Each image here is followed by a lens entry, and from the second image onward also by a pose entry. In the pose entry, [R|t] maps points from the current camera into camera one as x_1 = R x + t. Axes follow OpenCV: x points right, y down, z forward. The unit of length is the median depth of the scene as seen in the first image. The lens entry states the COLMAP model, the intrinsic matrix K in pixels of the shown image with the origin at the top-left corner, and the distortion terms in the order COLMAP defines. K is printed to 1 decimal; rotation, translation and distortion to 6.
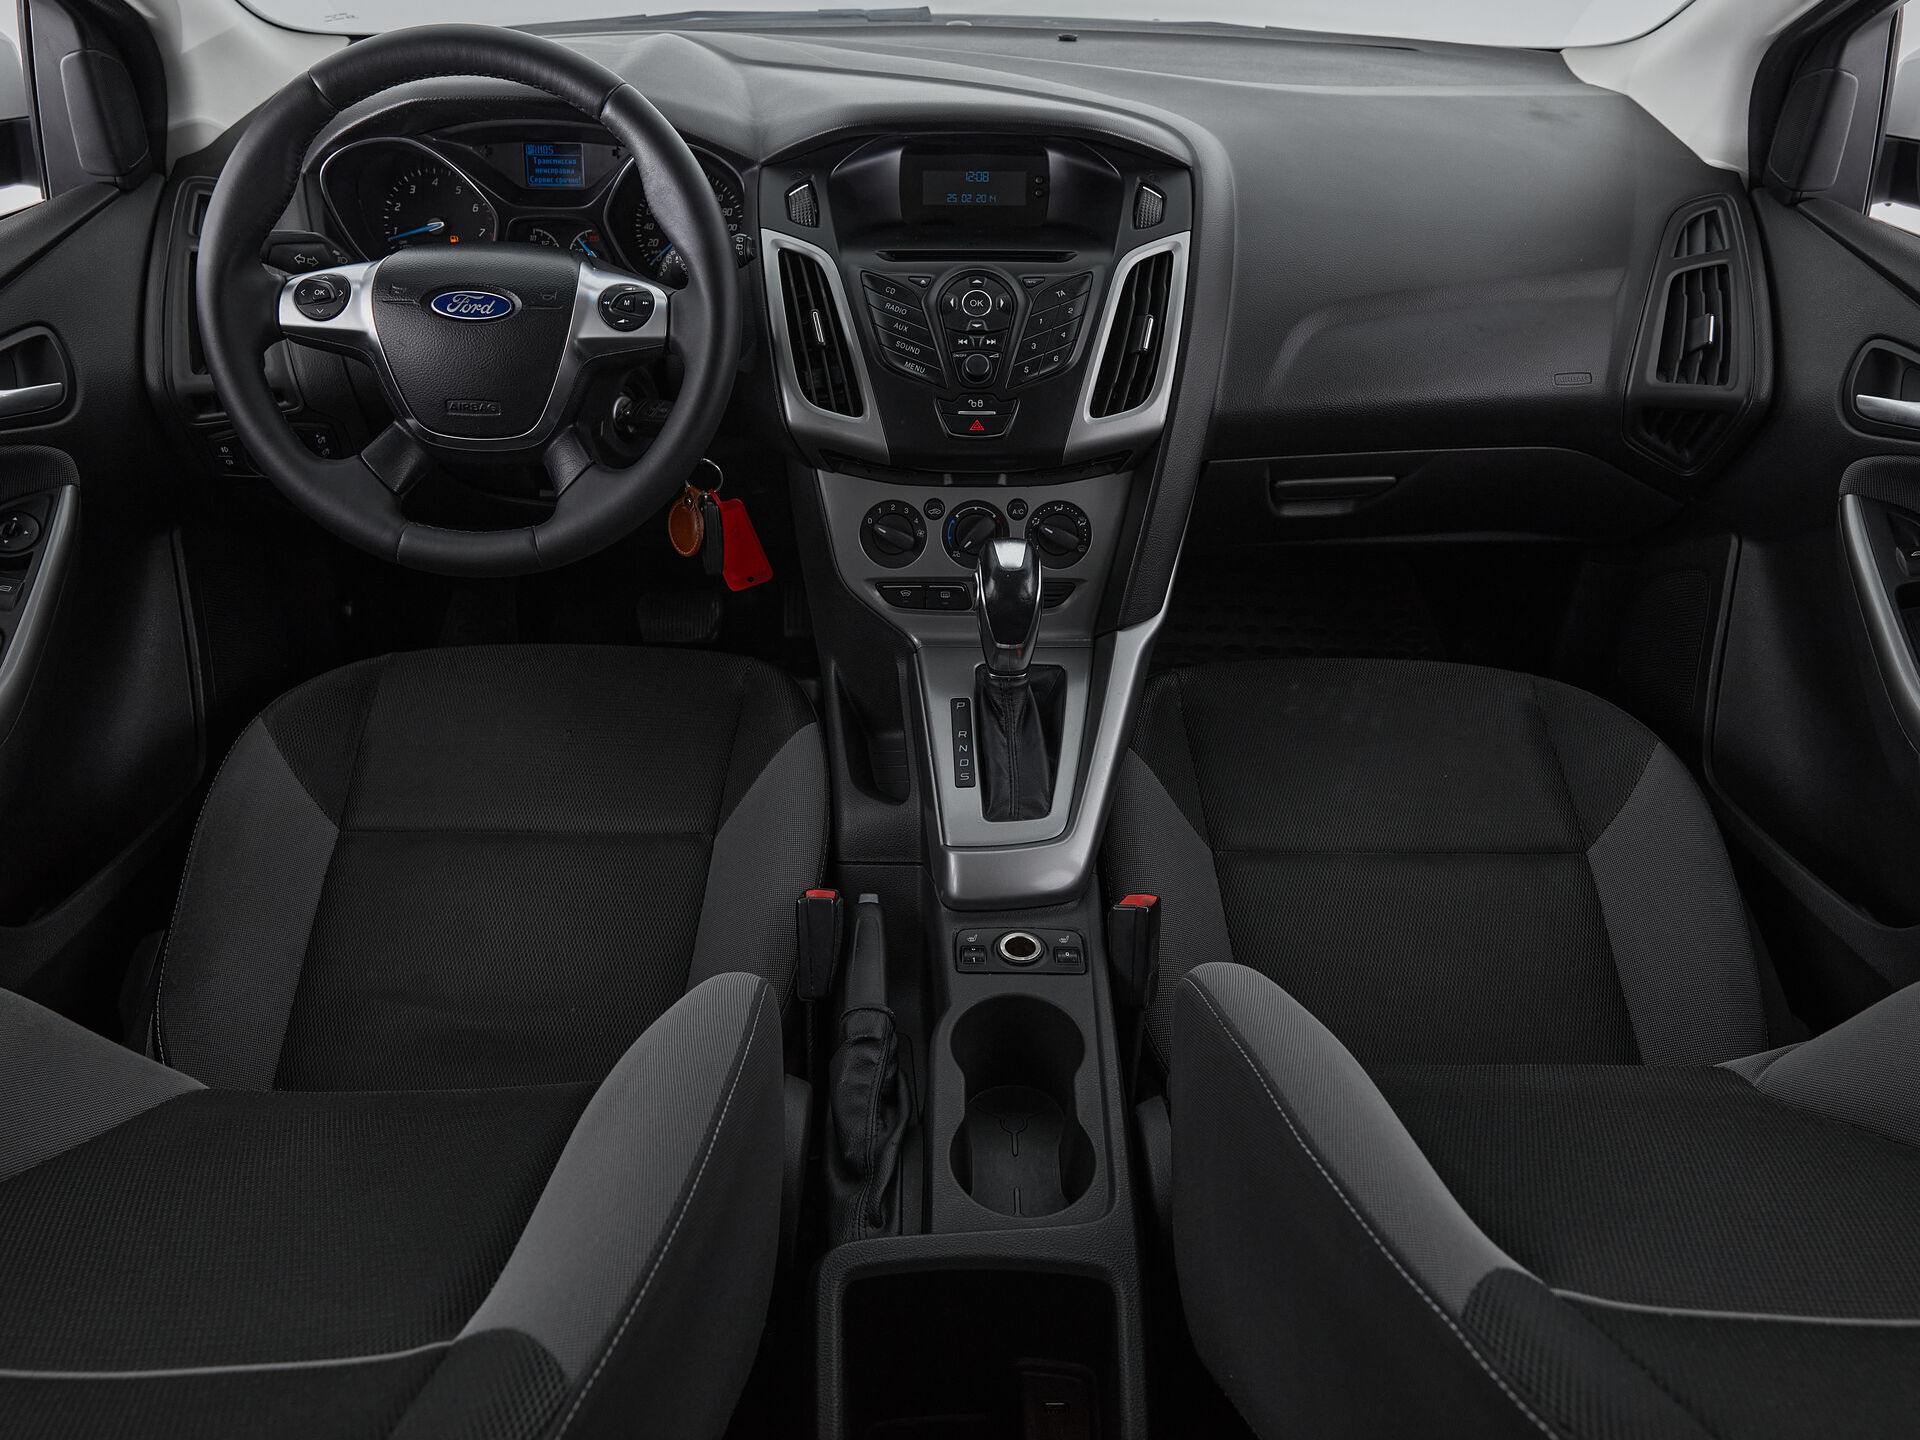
lens RADIAL K [[1448.2, 0, 960.0], [0, 1448.2, 720.0], [0, 0, 1]] dist [-0.007759, 0.001411]
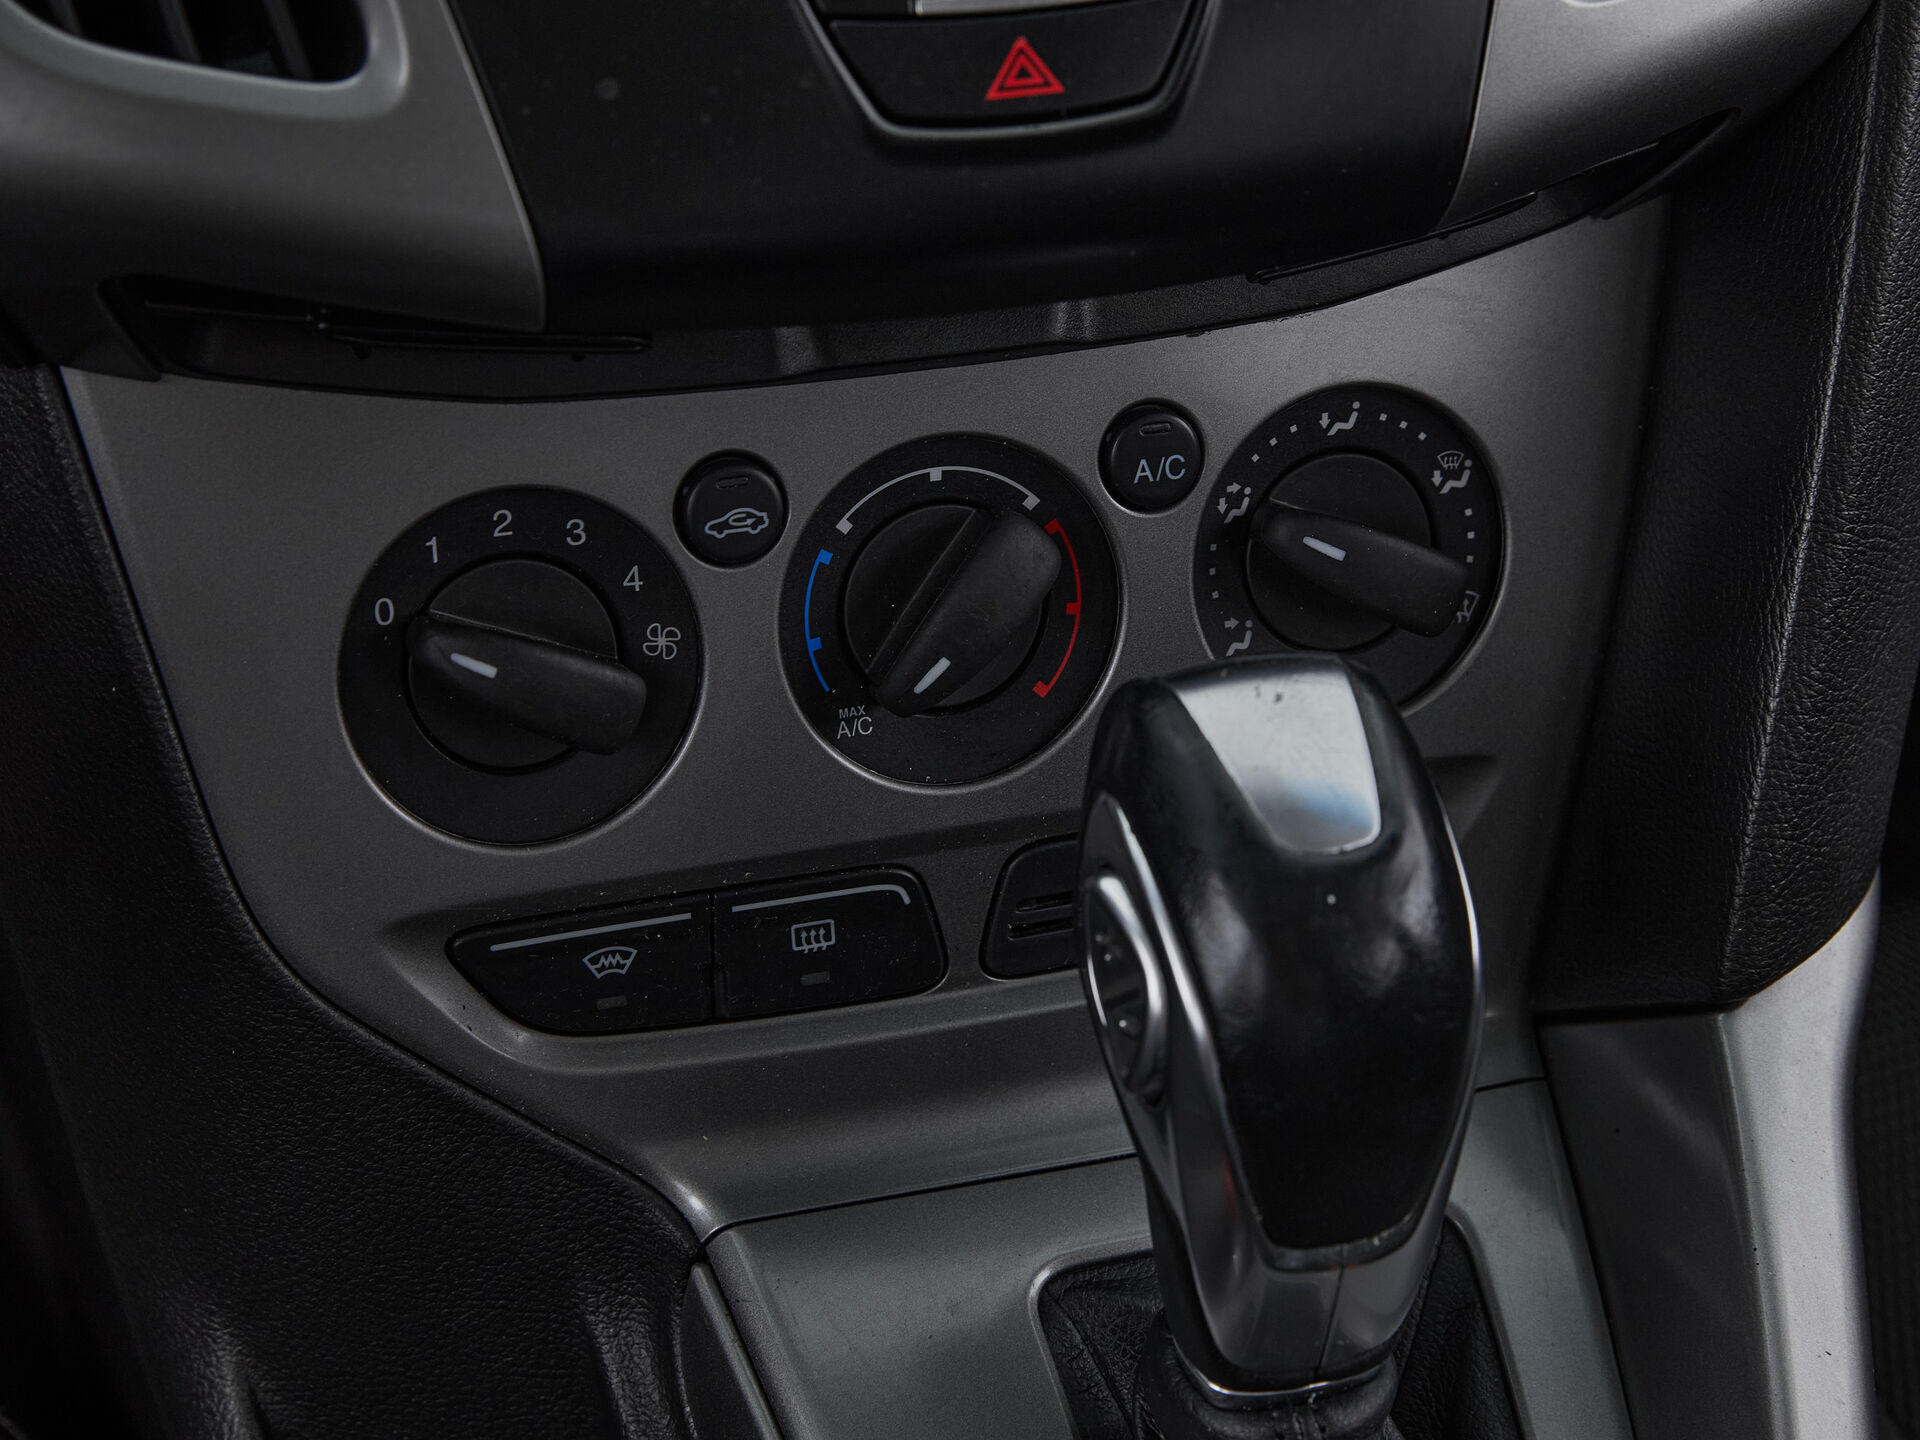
lens RADIAL K [[4145.0, 0, 960.0], [0, 4145.0, 720.0], [0, 0, 1]] dist [-0.001163, 0.001935]
pose [[0.952359, -0.137838, 0.272053, -0.141200], [0.126789, 0.990240, 0.057872, -0.149286], [-0.277374, -0.020622, 0.960541, 0.492244]]
